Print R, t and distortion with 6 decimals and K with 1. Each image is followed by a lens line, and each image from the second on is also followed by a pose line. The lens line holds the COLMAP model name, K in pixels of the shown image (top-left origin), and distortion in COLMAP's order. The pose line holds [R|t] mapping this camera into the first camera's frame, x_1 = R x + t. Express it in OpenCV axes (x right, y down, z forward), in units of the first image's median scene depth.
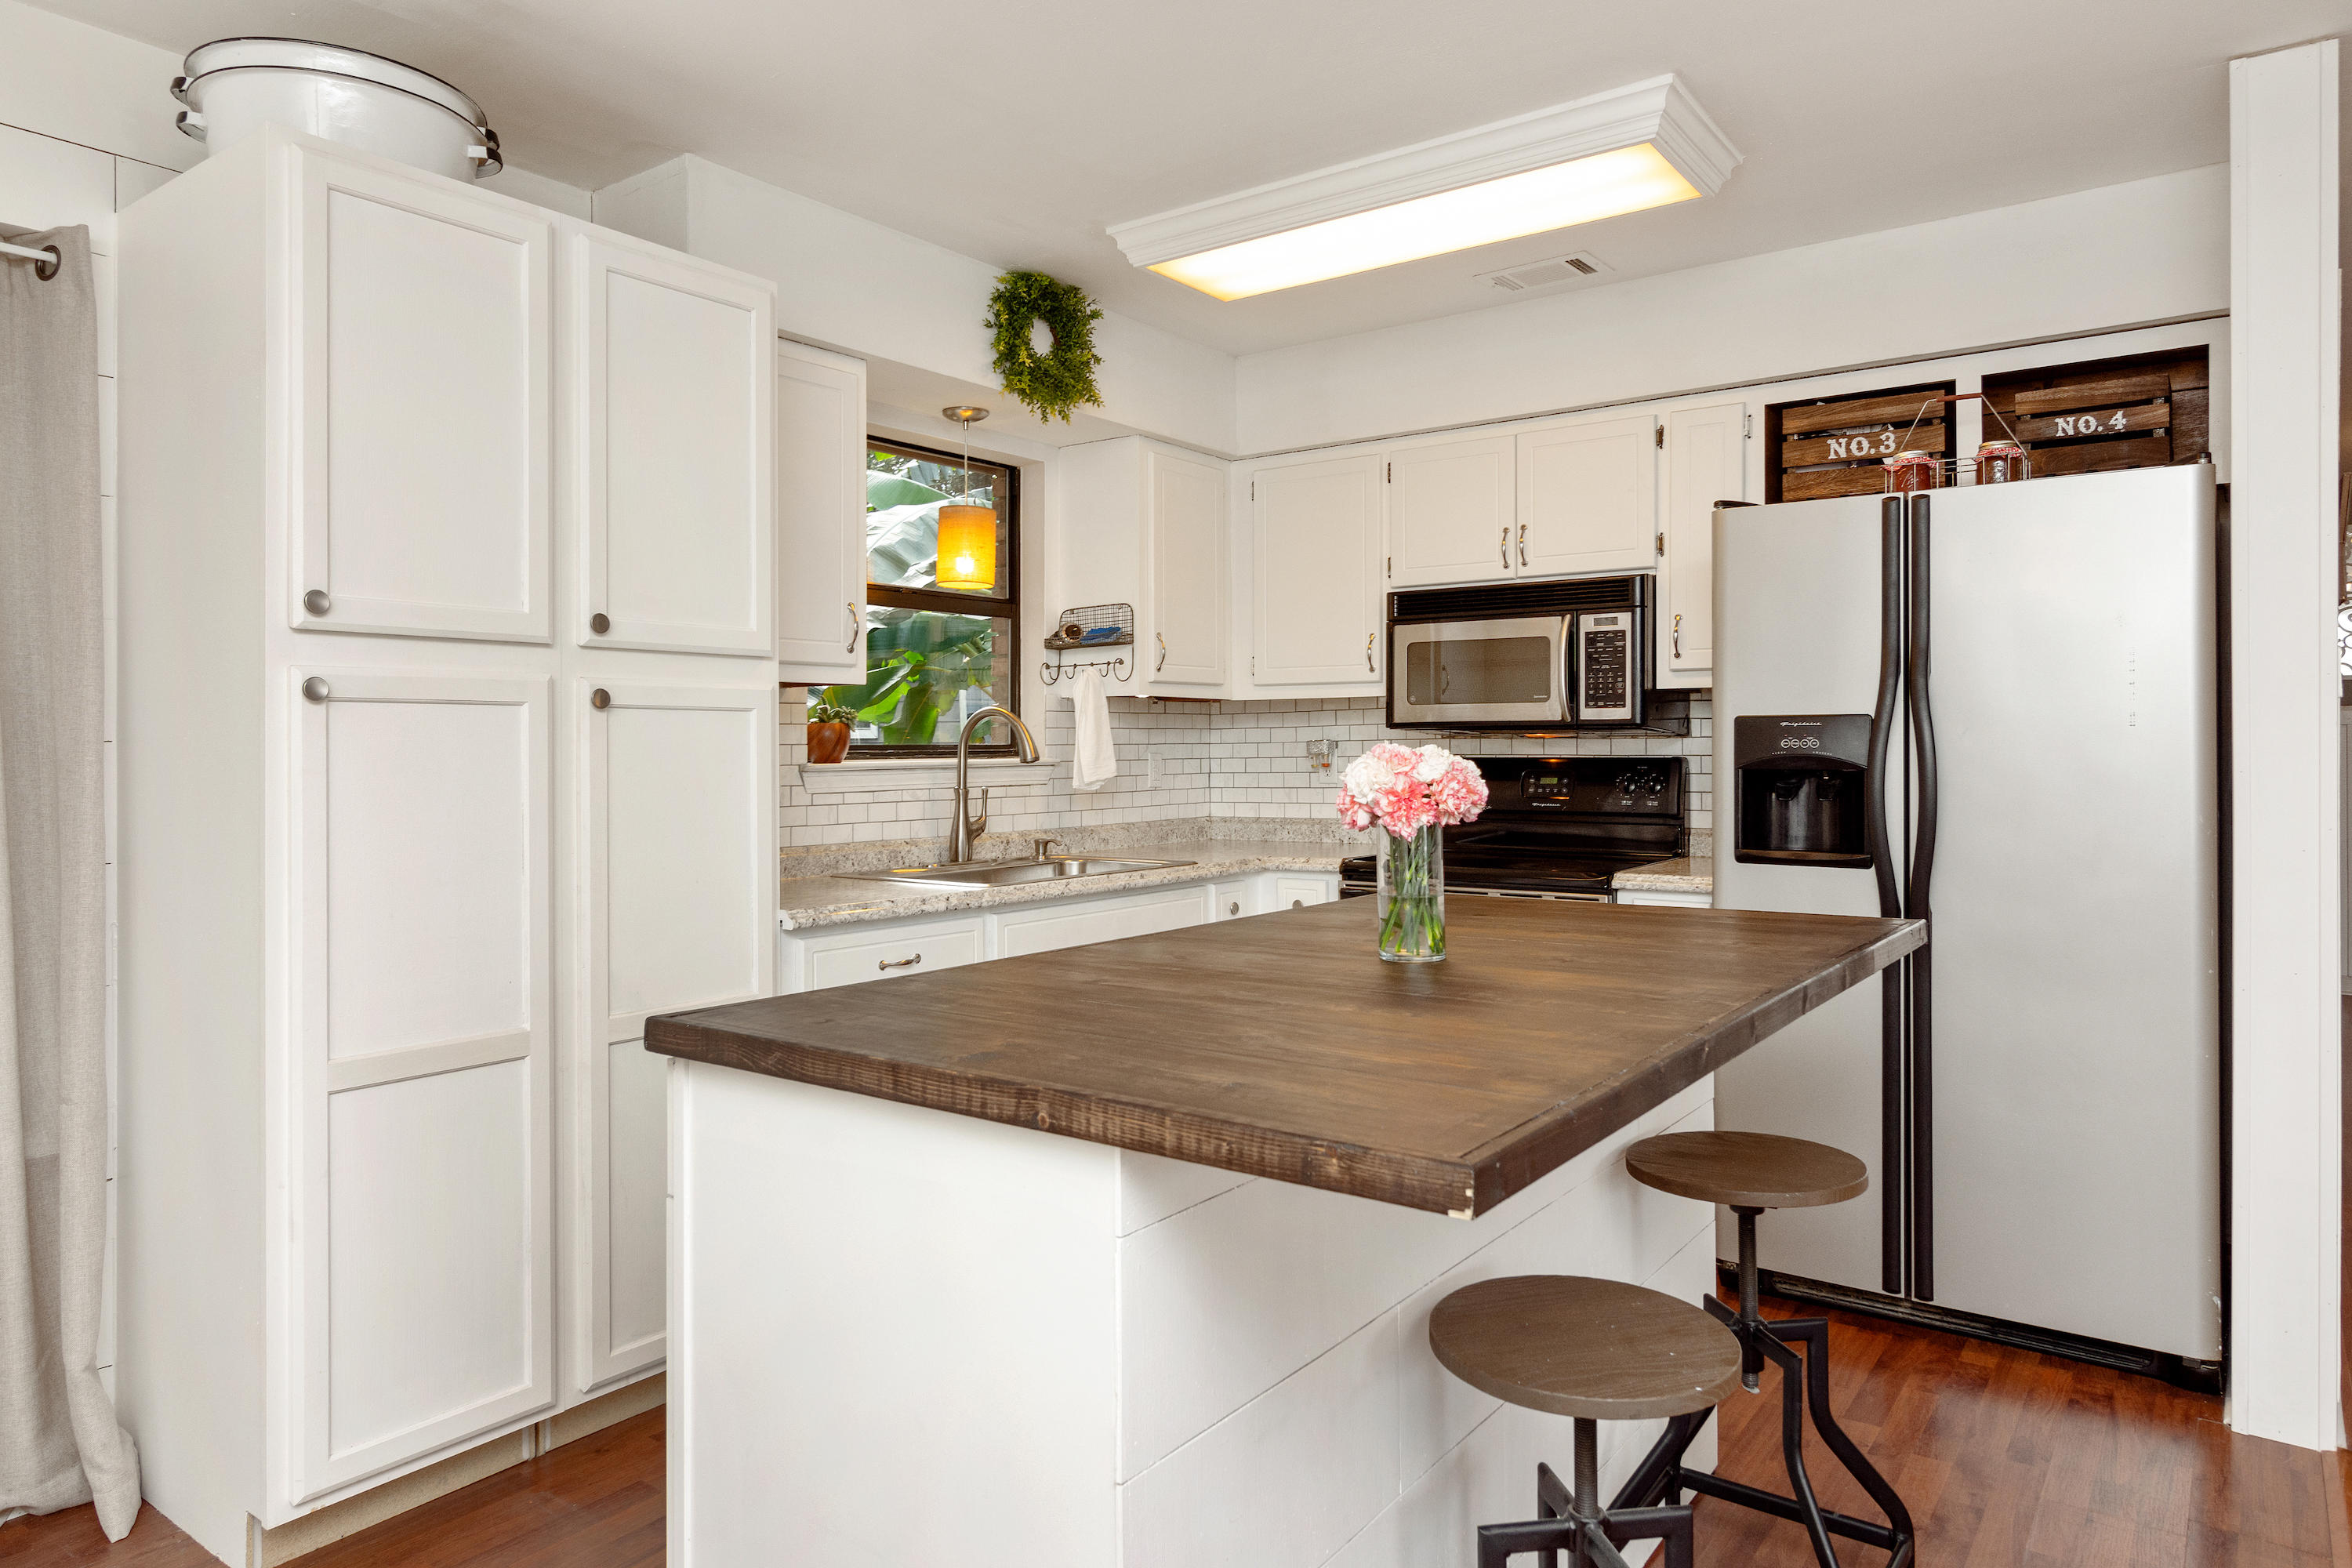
lens RADIAL K [[1450.3, 0, 1086.5], [0, 1450.3, 750.5], [0, 0, 1]] dist [-0.002421, -0.003234]
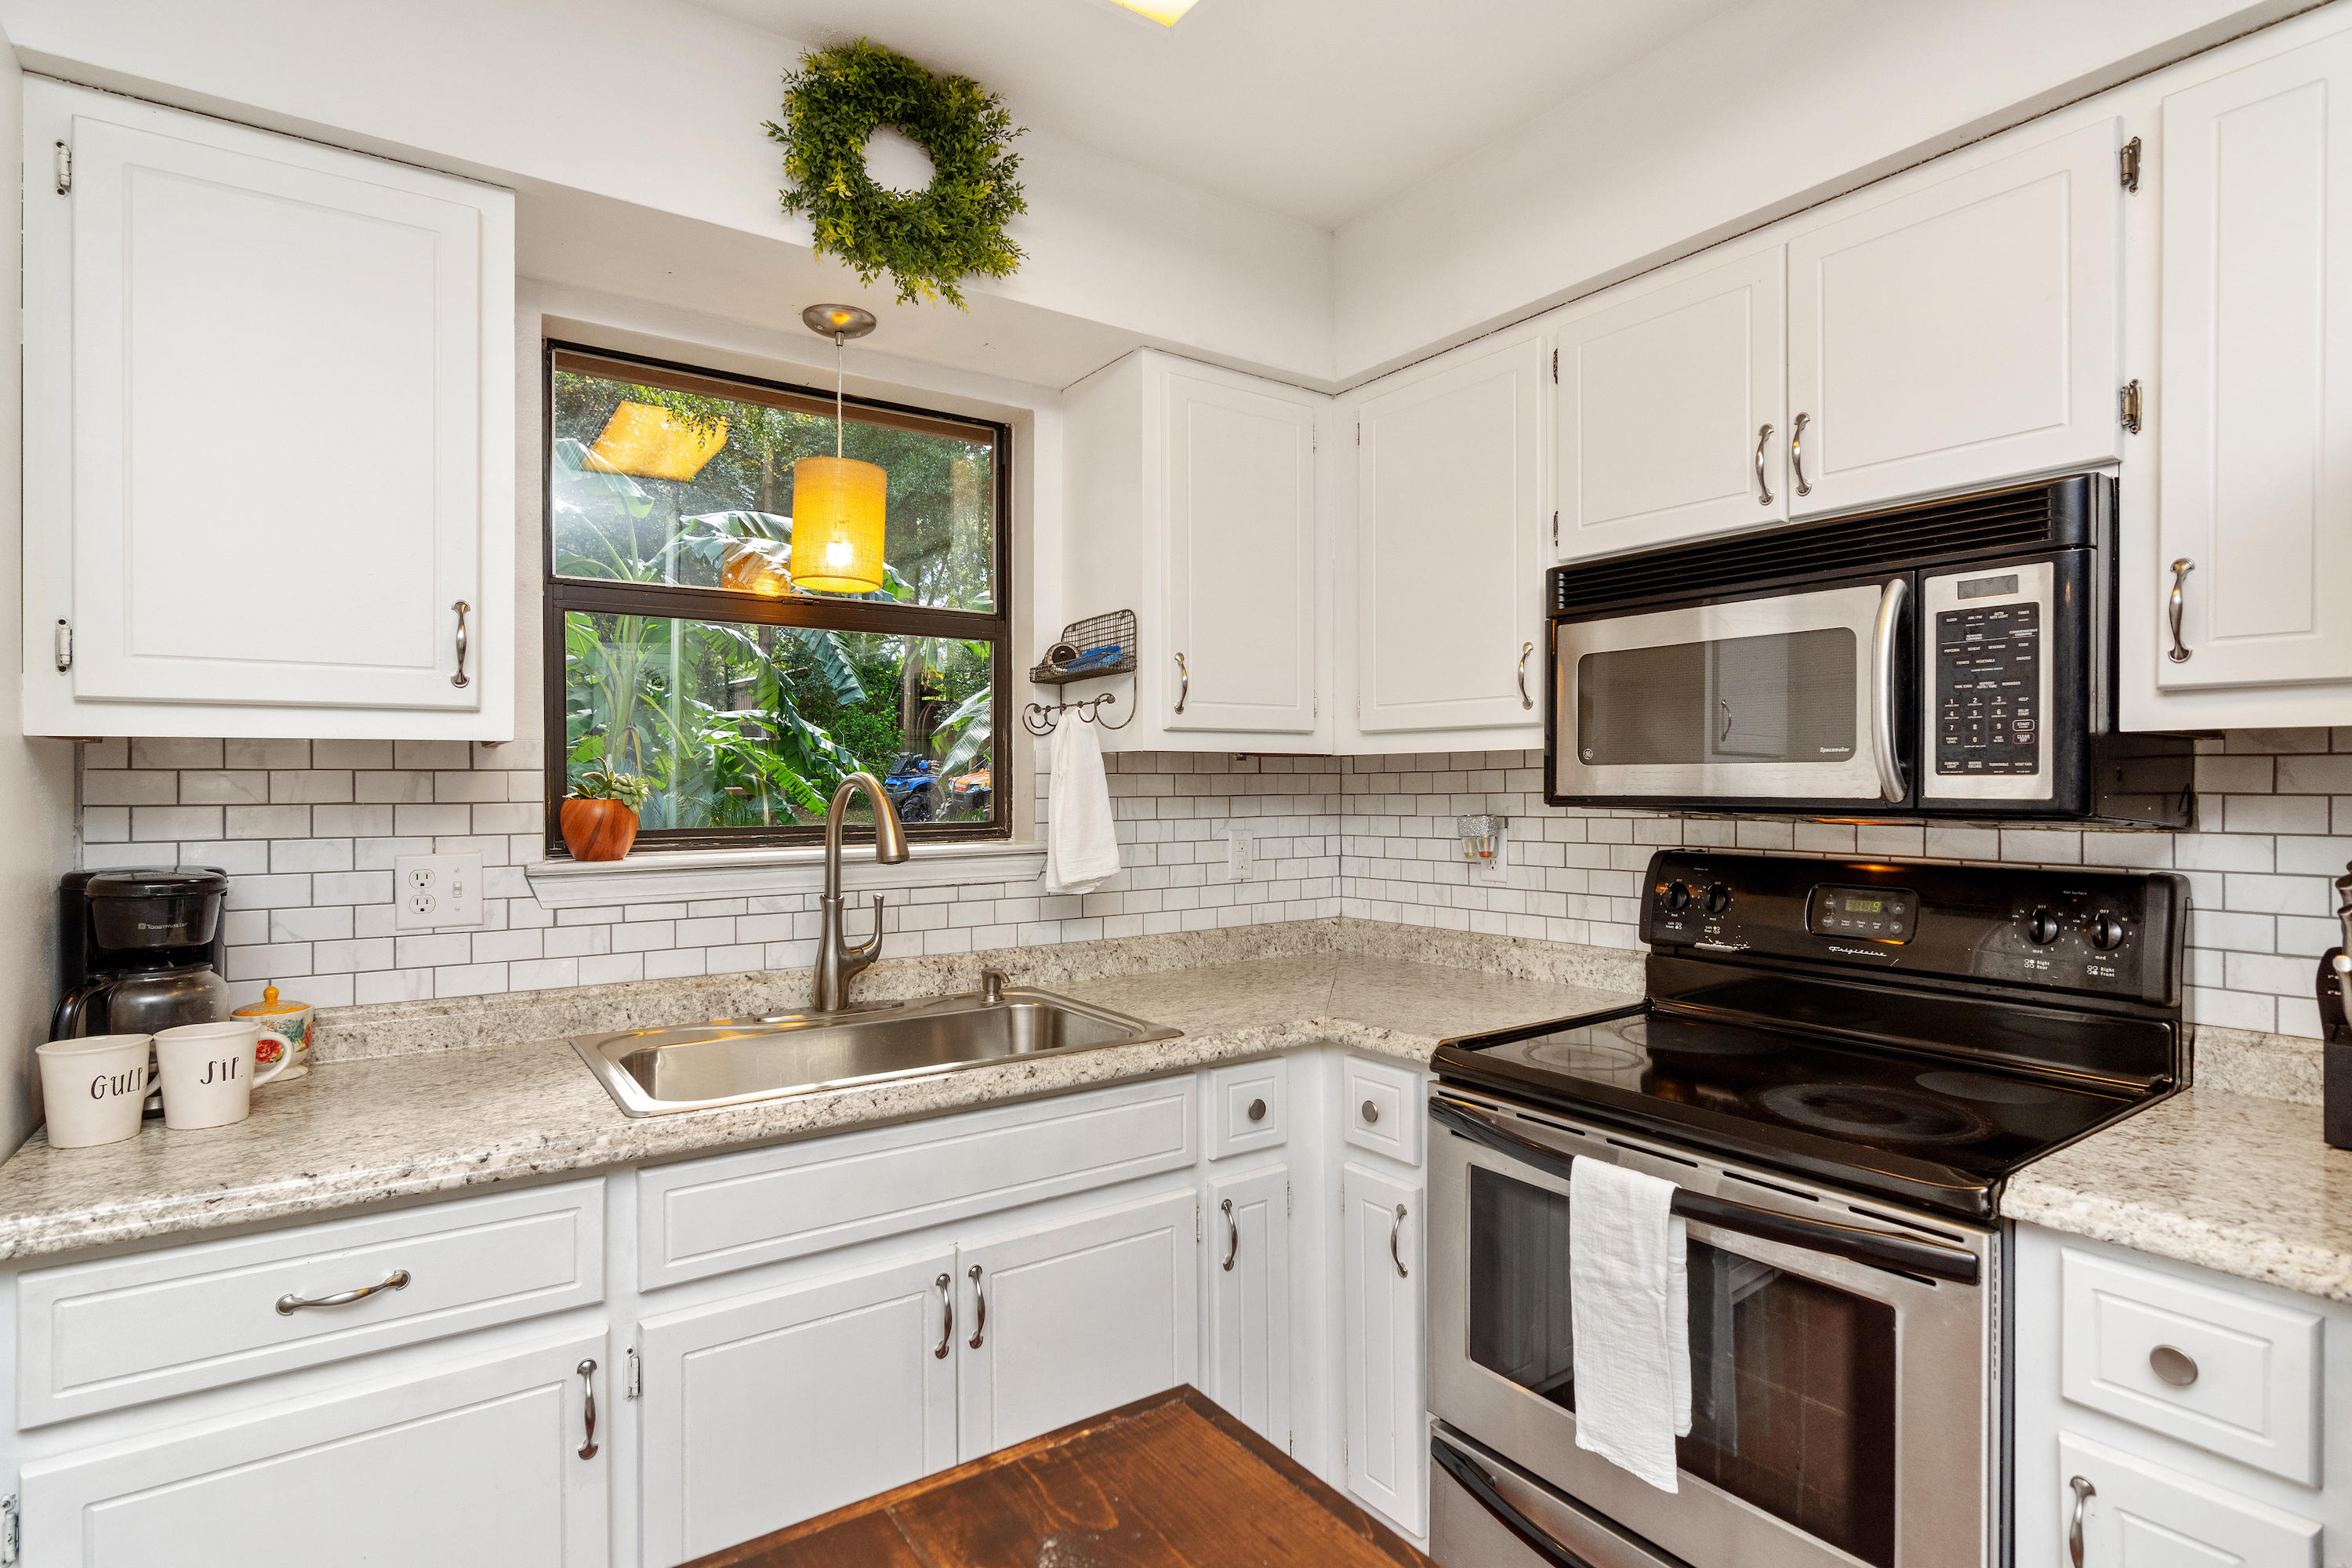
lens RADIAL K [[1147.9, 0, 1144.3], [0, 1147.9, 786.3], [0, 0, 1]] dist [-0.005319, -0.000028]
pose [[0.957076, 0.002590, -0.289827, 0.204899], [-0.002158, 0.999996, 0.001811, -0.025436], [0.289830, -0.001108, 0.957077, 0.567919]]
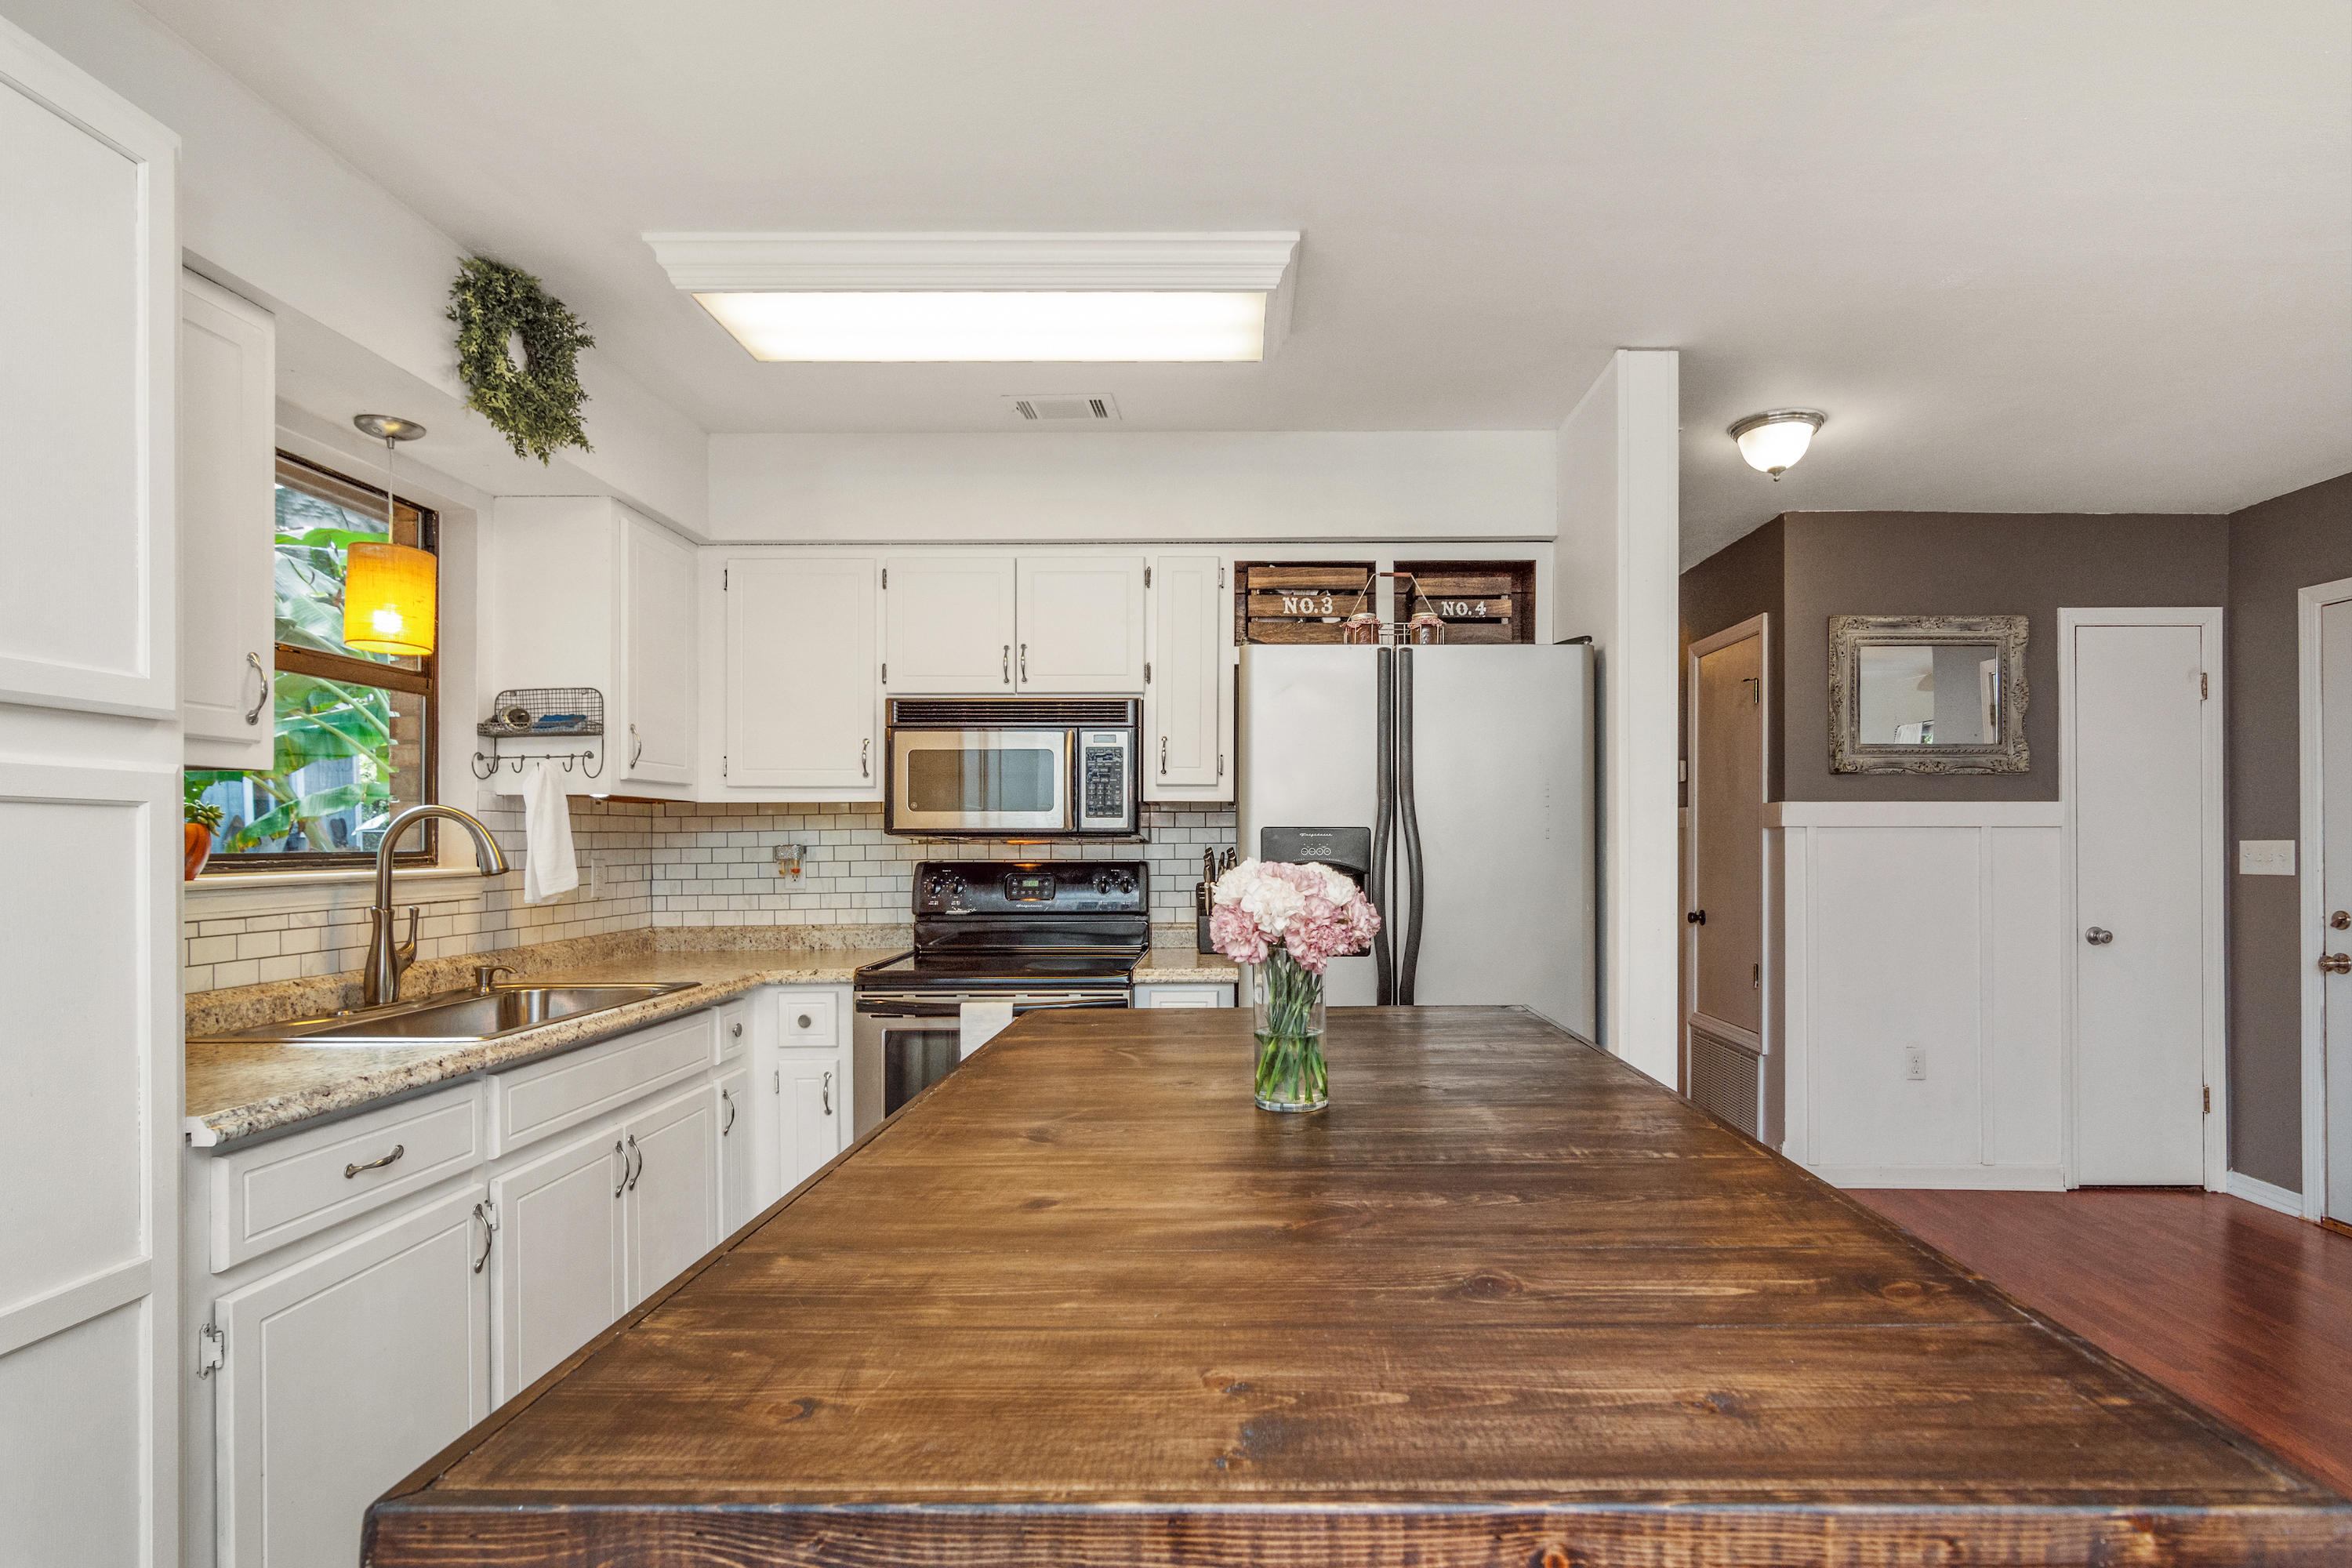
lens RADIAL K [[1201.9, 0, 1214.4], [0, 1201.9, 846.8], [0, 0, 1]] dist [-0.005795, 0.001352]
pose [[0.790179, -0.000523, 0.612876, -0.132620], [0.000864, 1.000000, -0.000261, -0.006775], [-0.612875, 0.000736, 0.790179, 0.228112]]
